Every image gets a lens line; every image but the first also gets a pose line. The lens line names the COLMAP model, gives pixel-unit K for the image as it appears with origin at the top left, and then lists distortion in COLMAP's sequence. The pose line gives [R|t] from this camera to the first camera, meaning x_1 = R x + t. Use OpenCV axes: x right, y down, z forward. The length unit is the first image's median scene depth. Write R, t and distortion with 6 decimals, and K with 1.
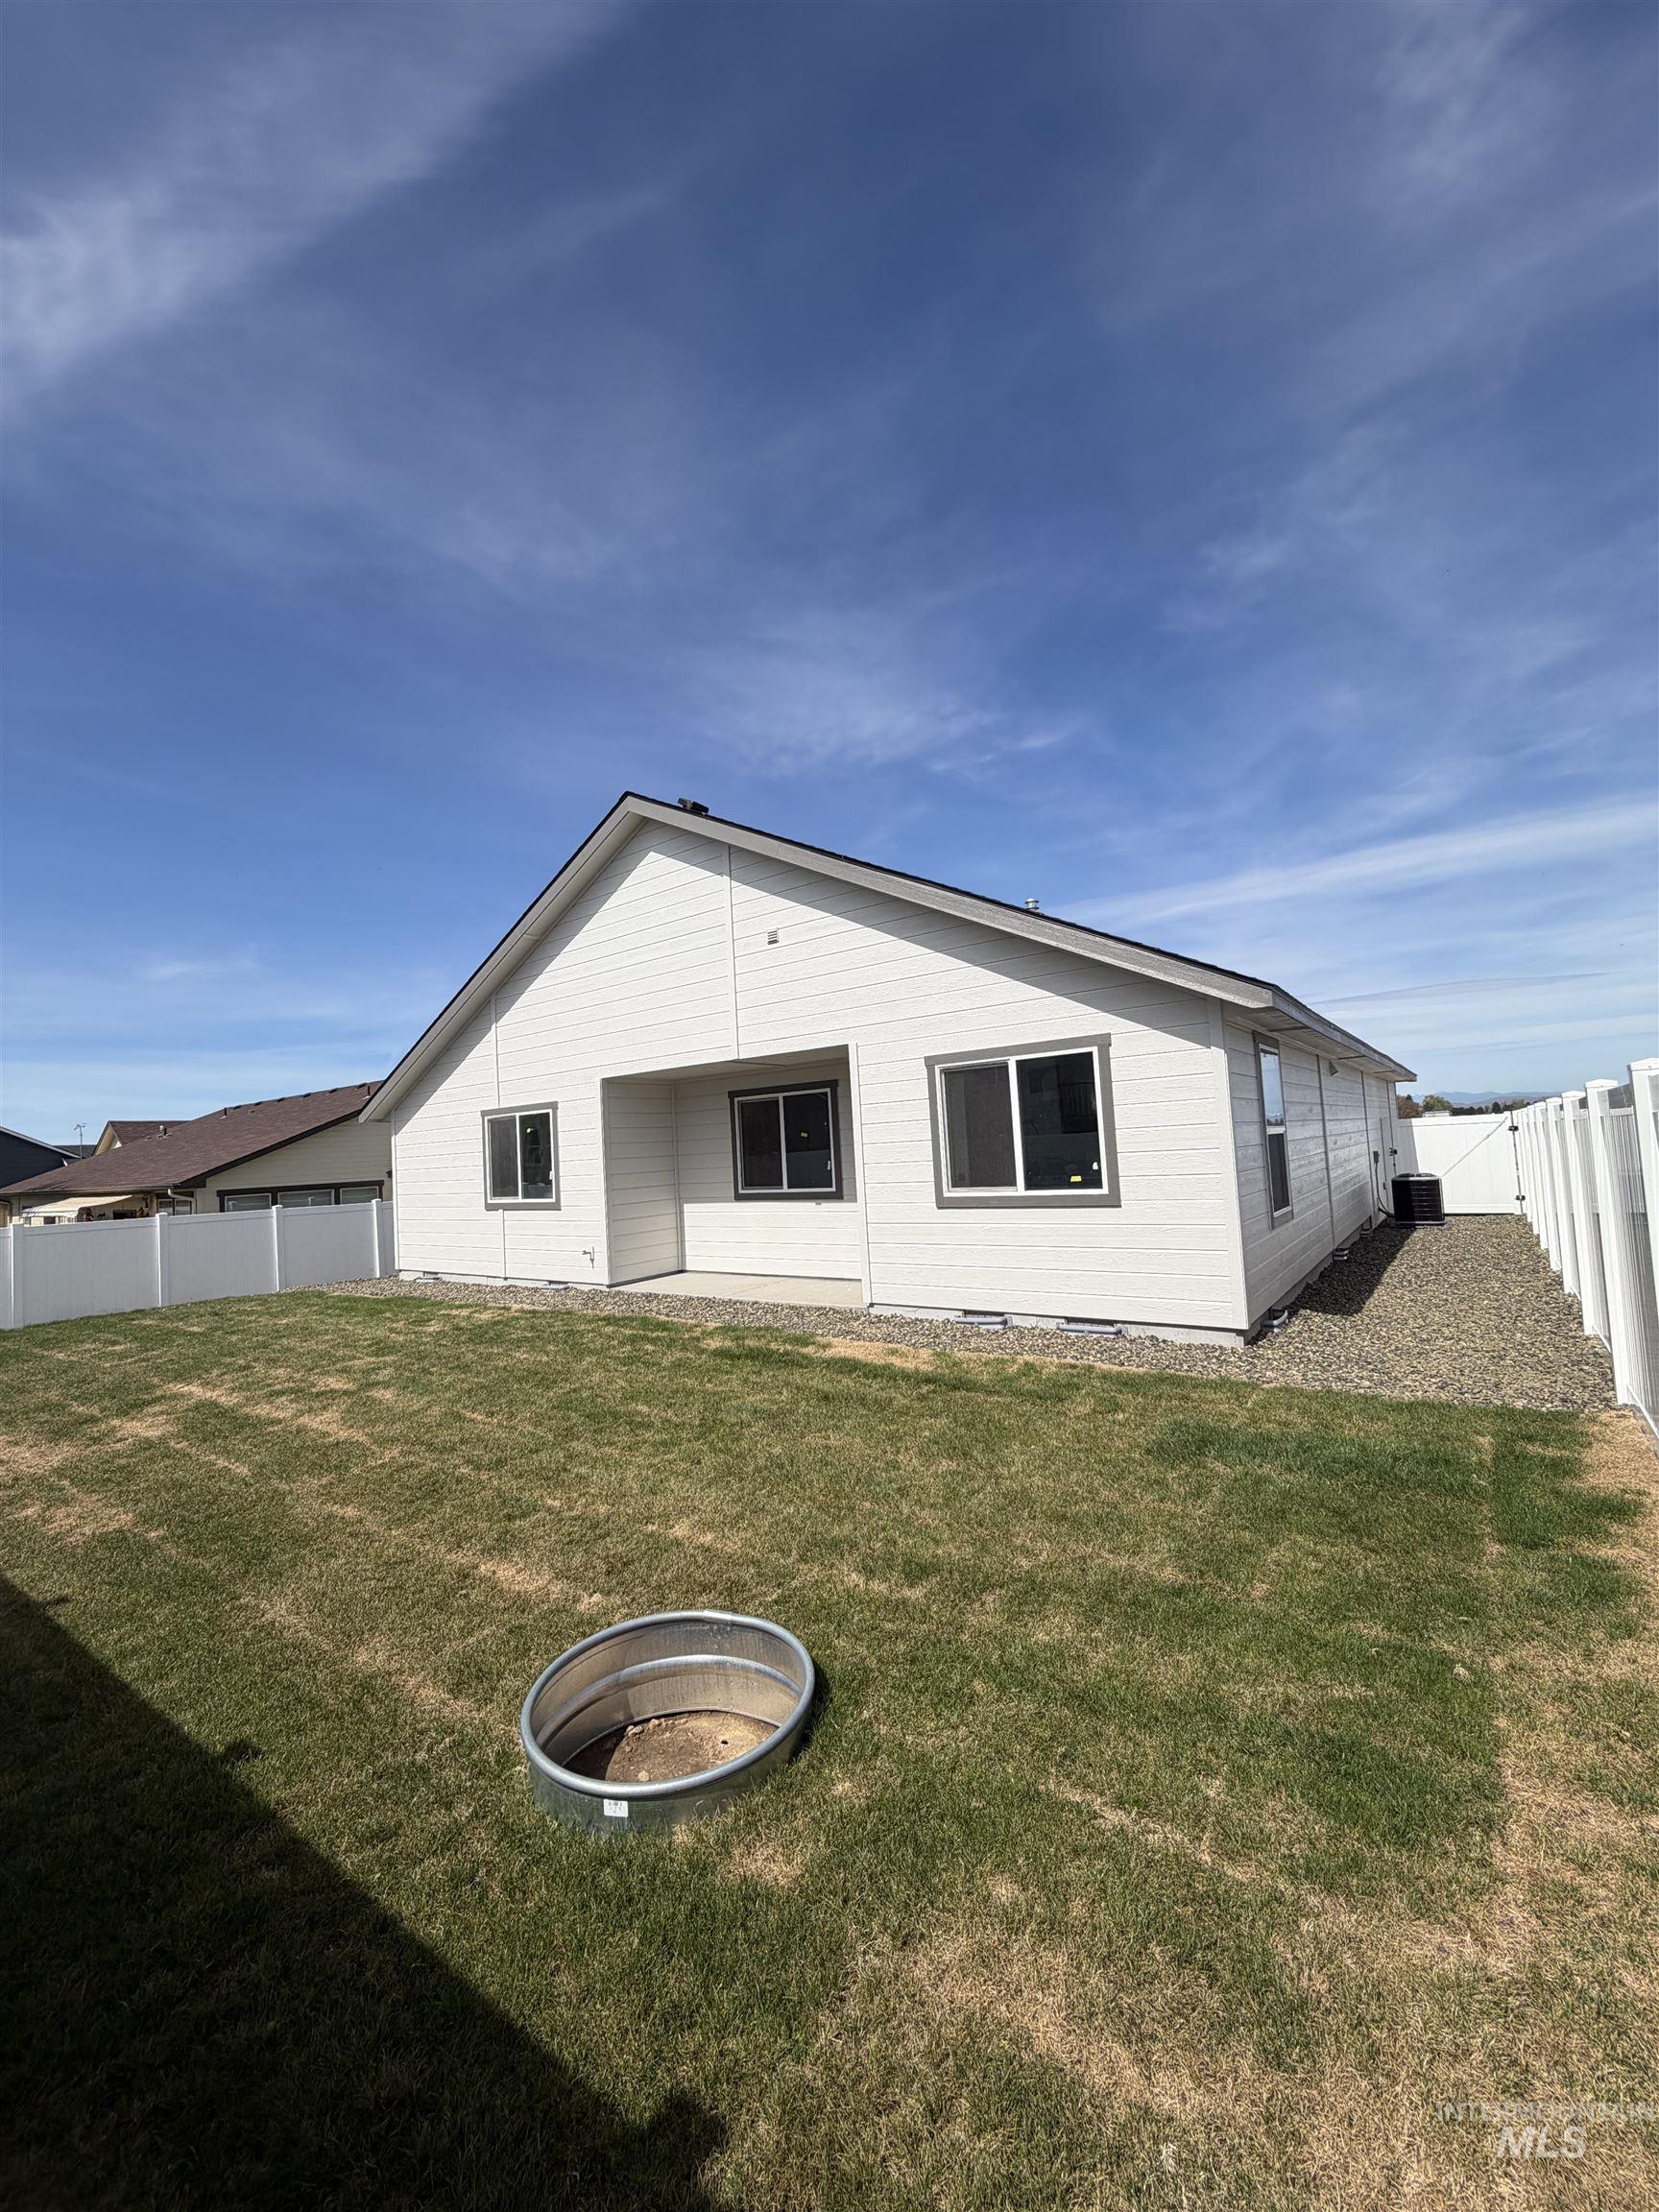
lens RADIAL K [[884.7, 0, 832.9], [0, 884.7, 1100.1], [0, 0, 1]] dist [0.002500, 0.000001]
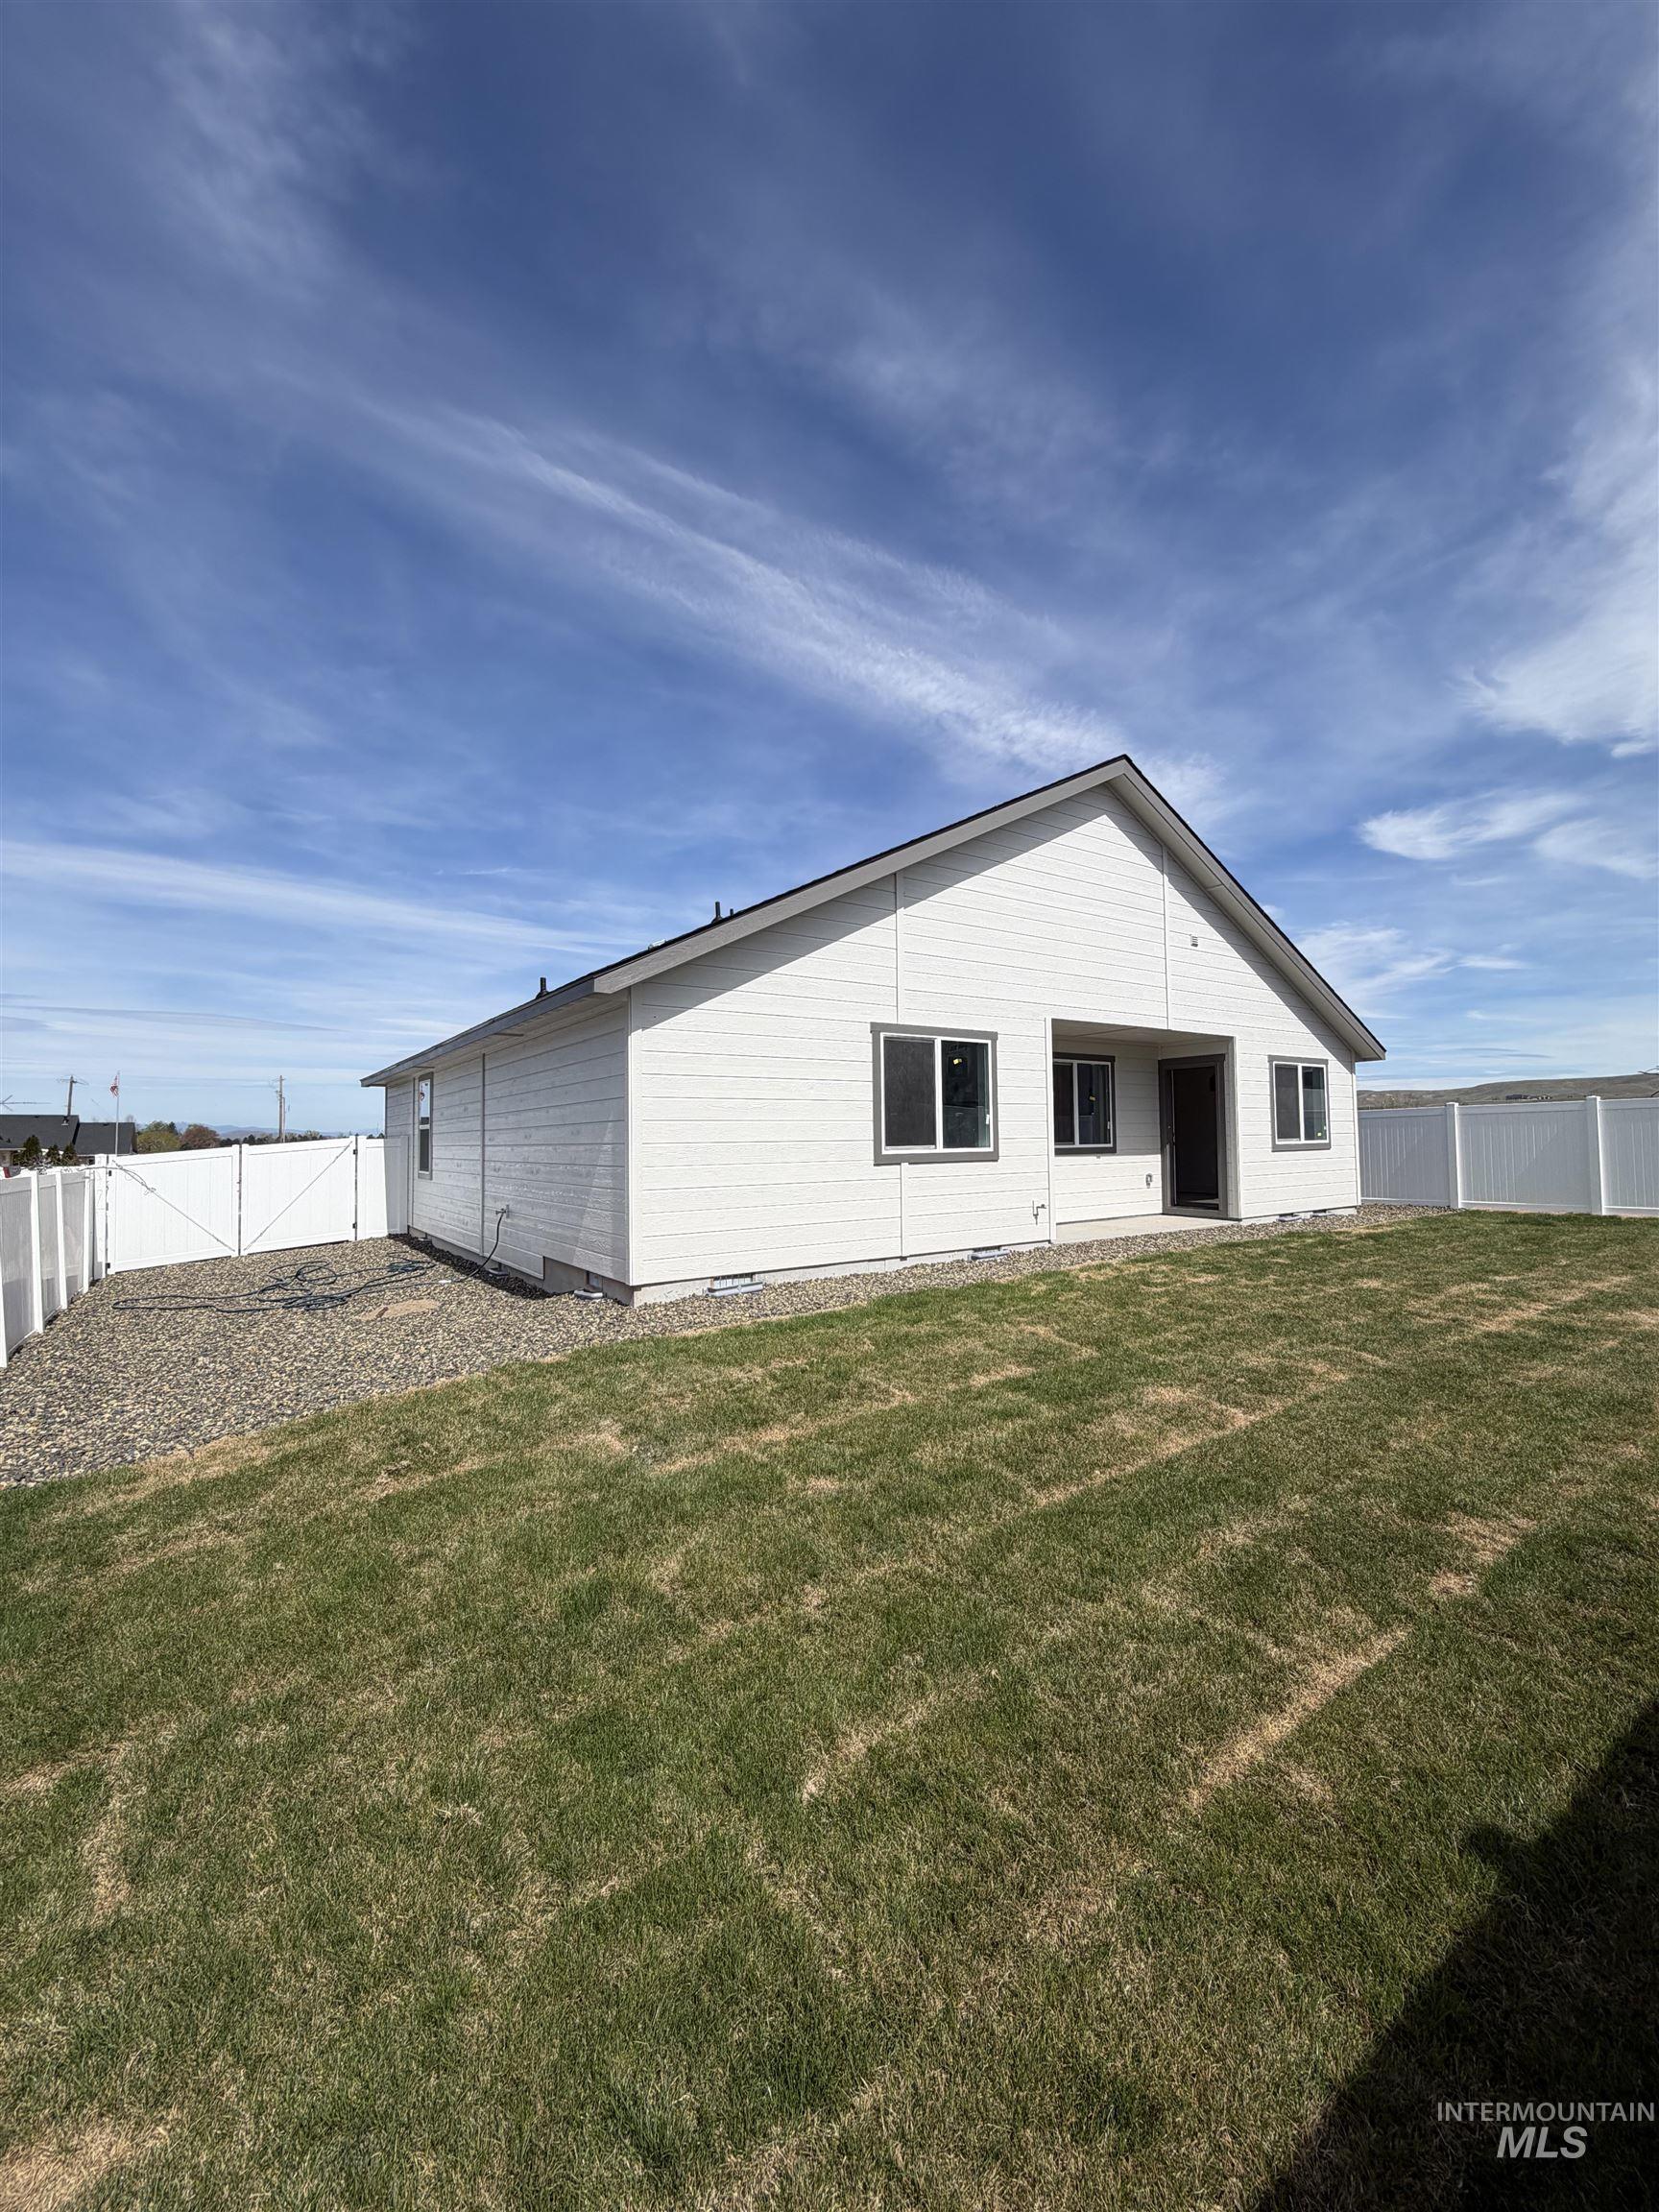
lens RADIAL K [[884.7, 0, 832.9], [0, 884.7, 1100.1], [0, 0, 1]] dist [0.002500, 0.000001]
pose [[0.317792, 0.091775, 0.943709, -1.151650], [-0.057209, 0.995347, -0.077531, 0.140118], [-0.946433, -0.029350, 0.321564, 0.875173]]
